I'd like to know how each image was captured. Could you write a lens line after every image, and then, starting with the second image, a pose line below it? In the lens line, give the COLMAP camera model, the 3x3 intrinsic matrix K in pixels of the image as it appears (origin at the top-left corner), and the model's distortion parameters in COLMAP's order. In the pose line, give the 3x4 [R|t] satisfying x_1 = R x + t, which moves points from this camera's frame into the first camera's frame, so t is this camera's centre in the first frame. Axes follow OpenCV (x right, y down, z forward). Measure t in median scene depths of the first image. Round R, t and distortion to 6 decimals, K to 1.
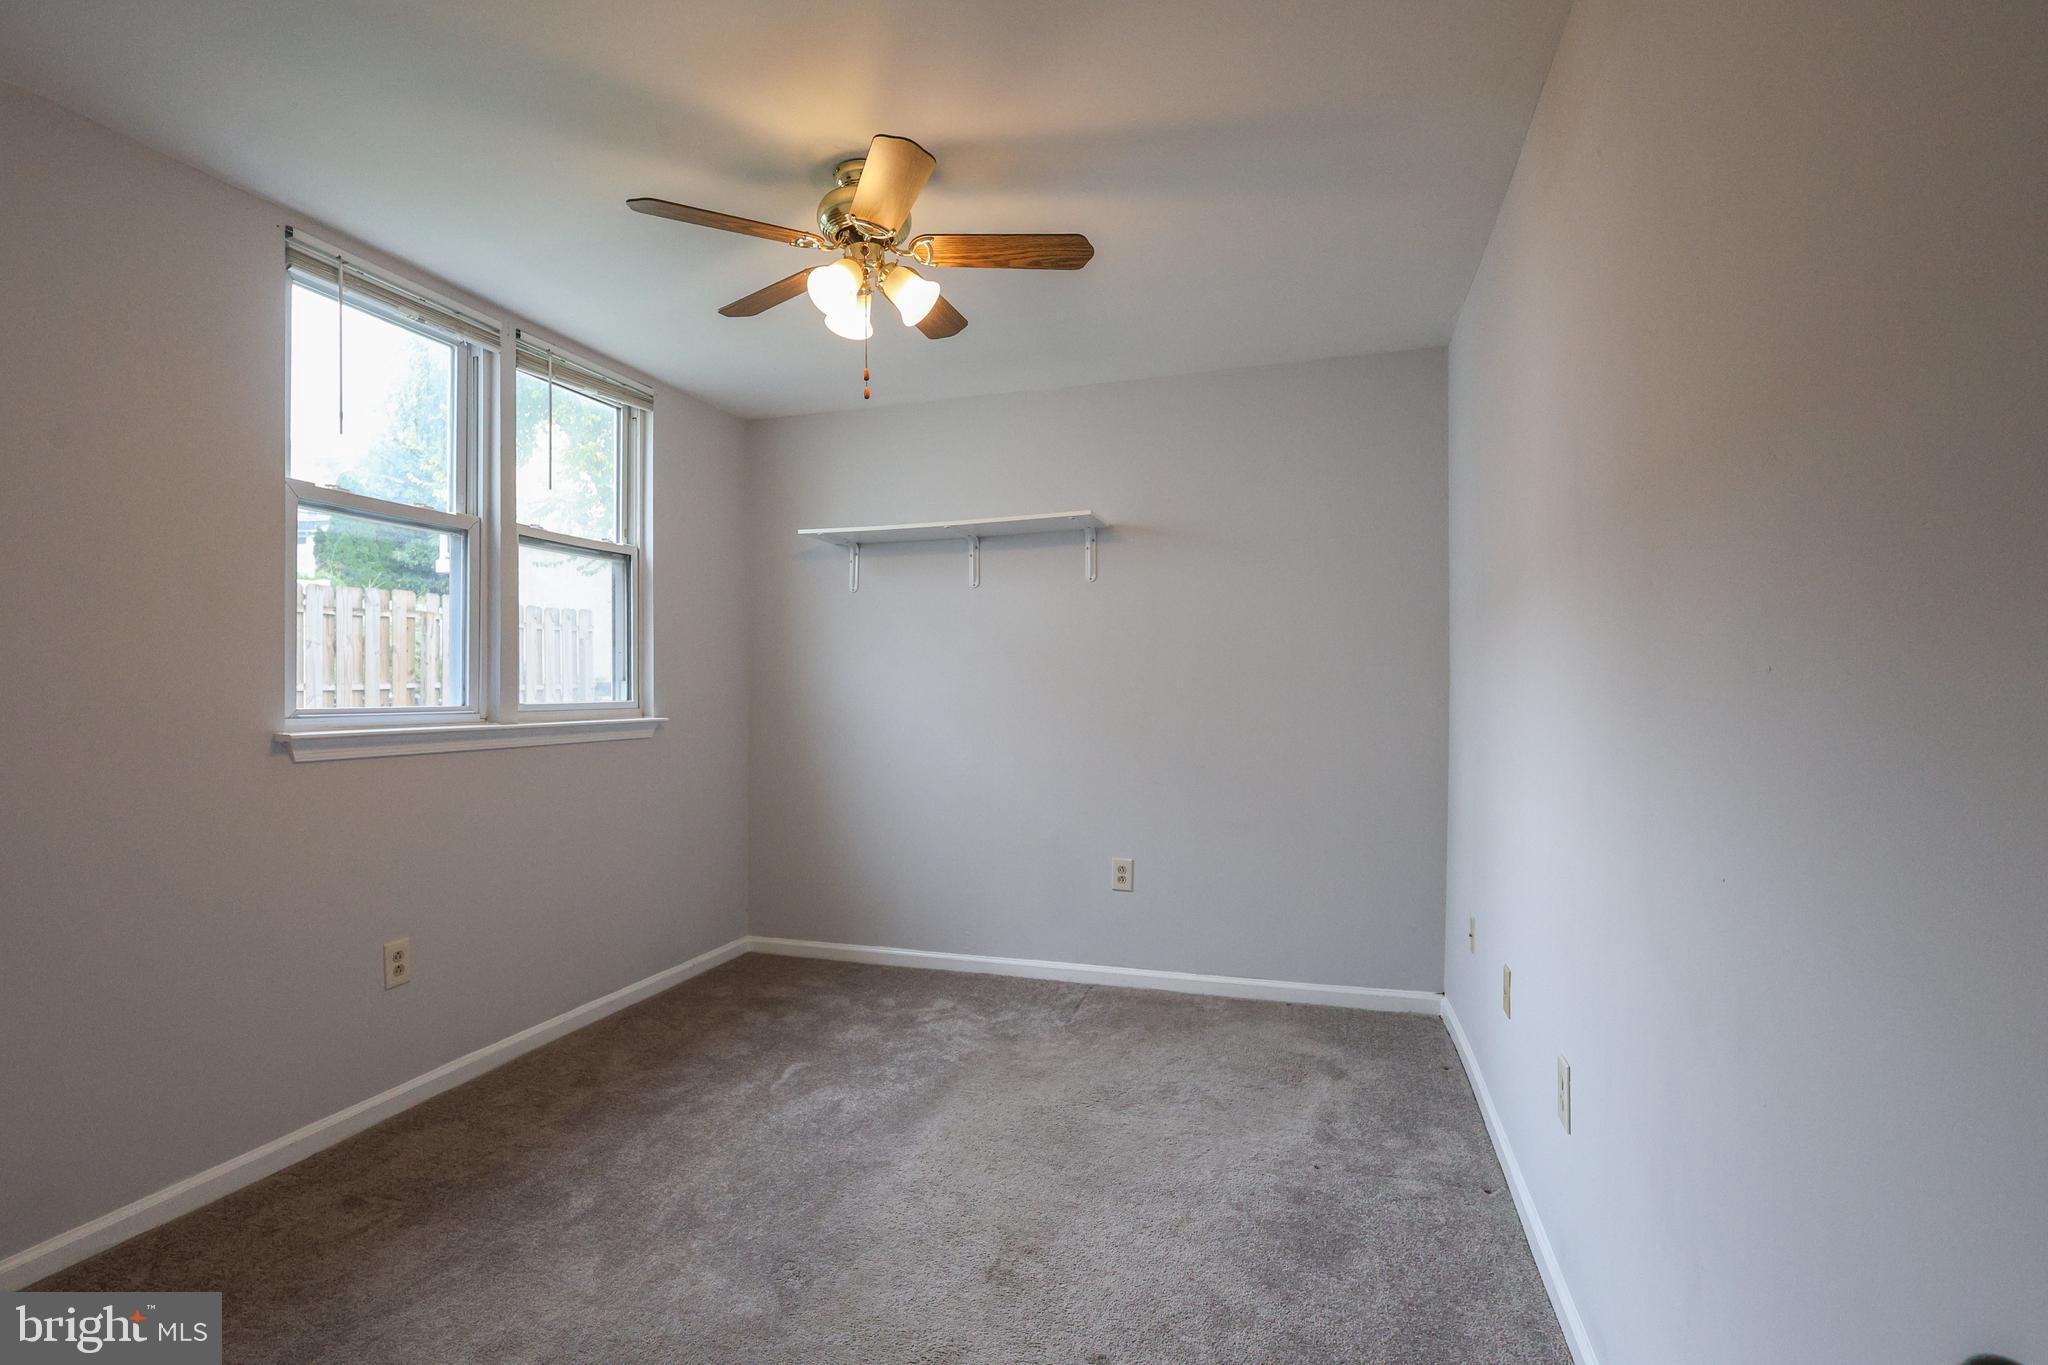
lens RADIAL K [[957.4, 0, 1006.2], [0, 957.4, 683.5], [0, 0, 1]] dist [0.000617, -0.000097]
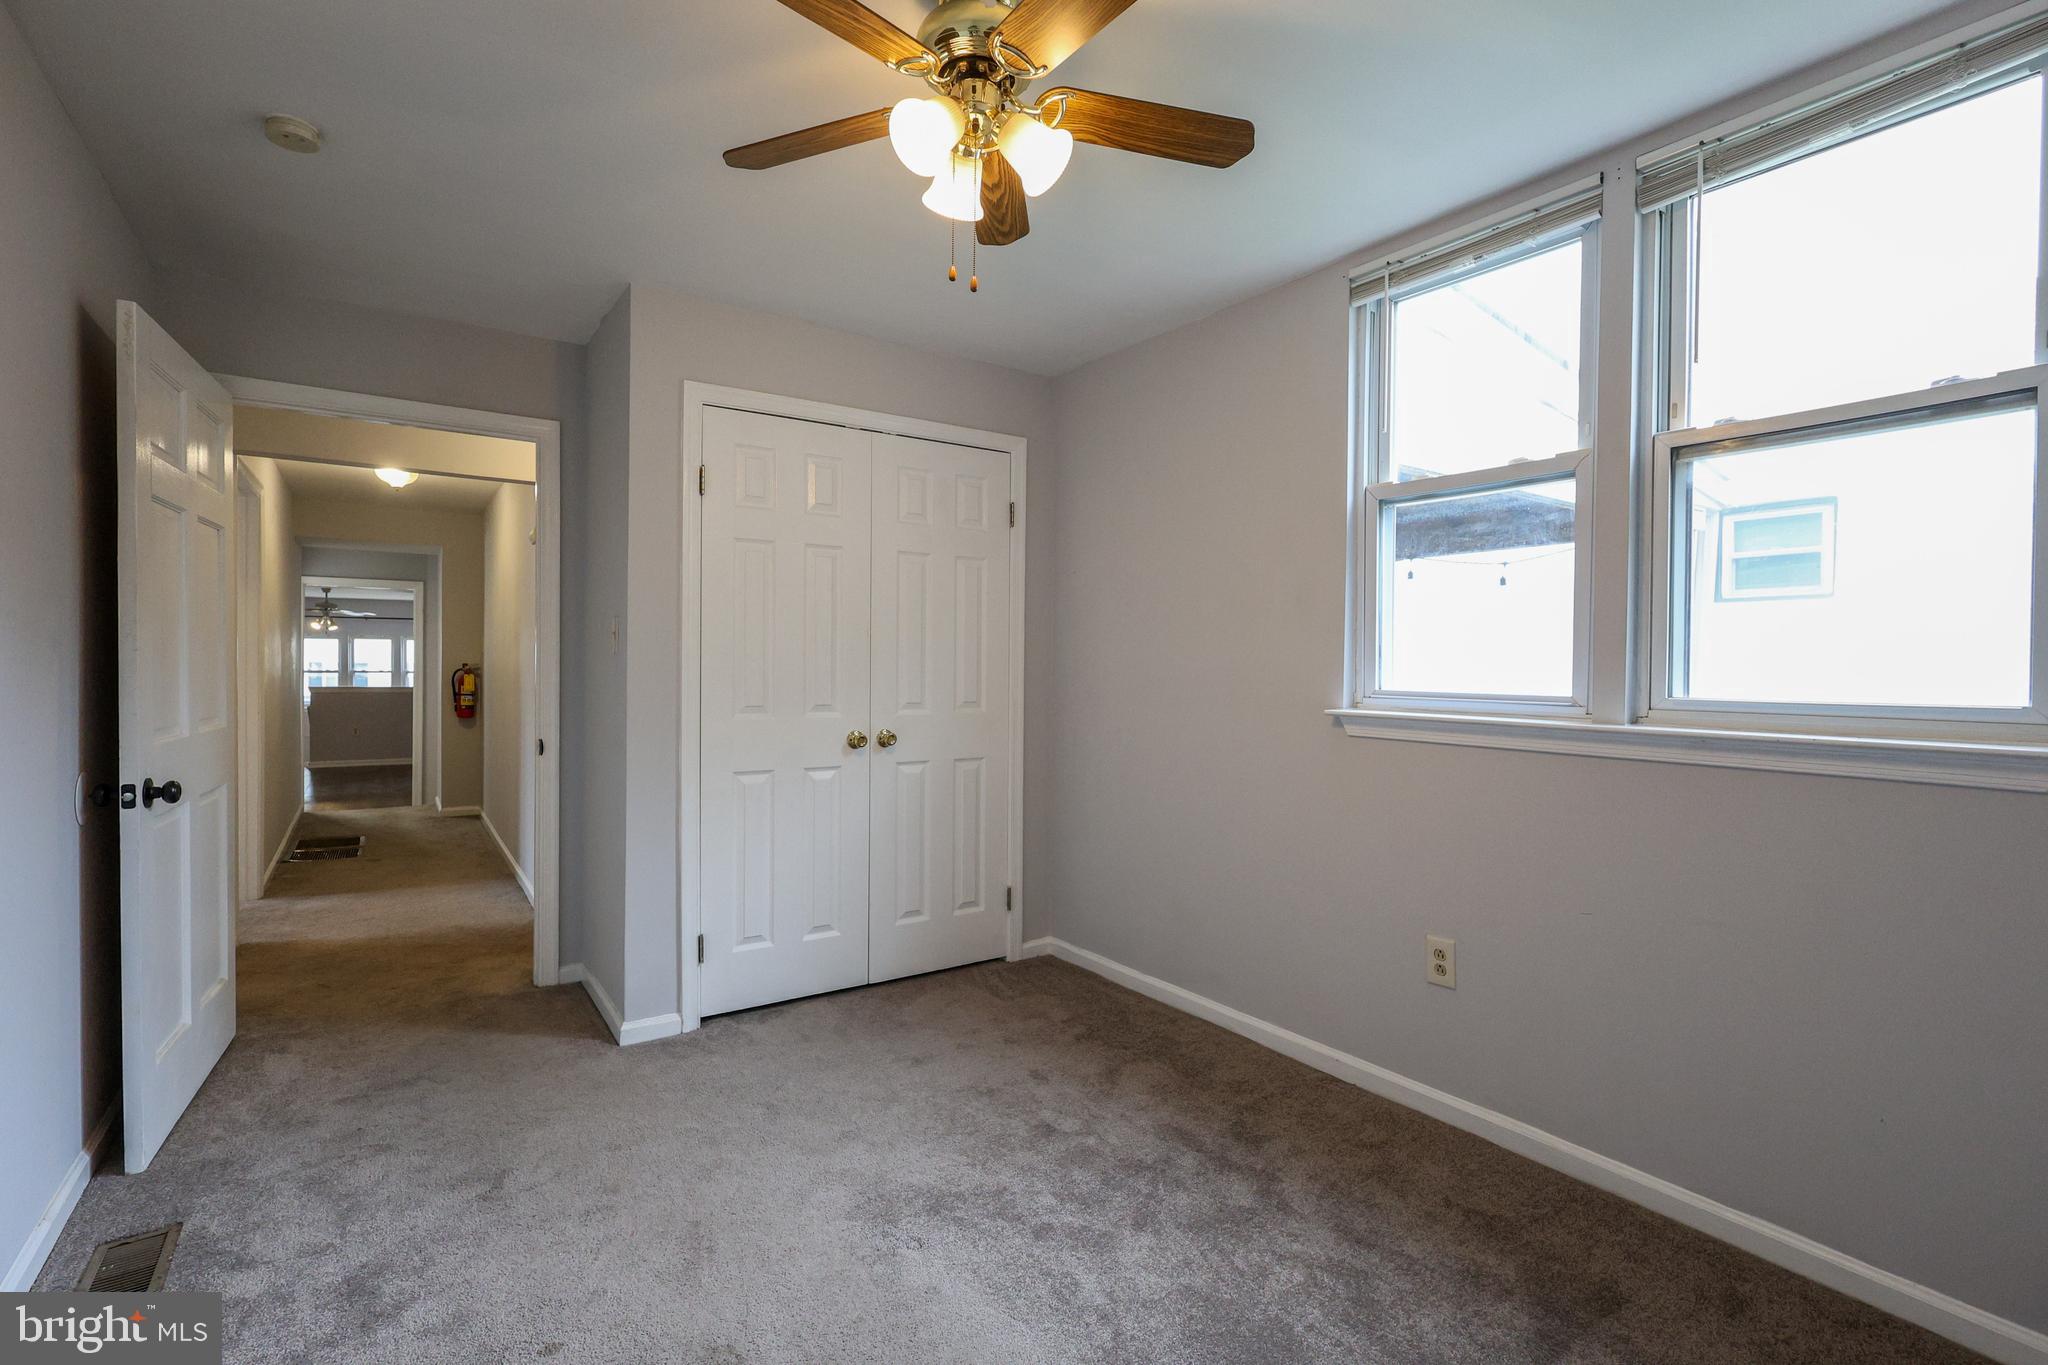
lens RADIAL K [[957.4, 0, 1006.2], [0, 957.4, 683.5], [0, 0, 1]] dist [0.000617, -0.000097]
pose [[-0.617332, 0.013955, -0.786579, 0.358007], [-0.003153, 0.999791, 0.020212, -0.001878], [0.786696, 0.014957, -0.617159, 1.190835]]
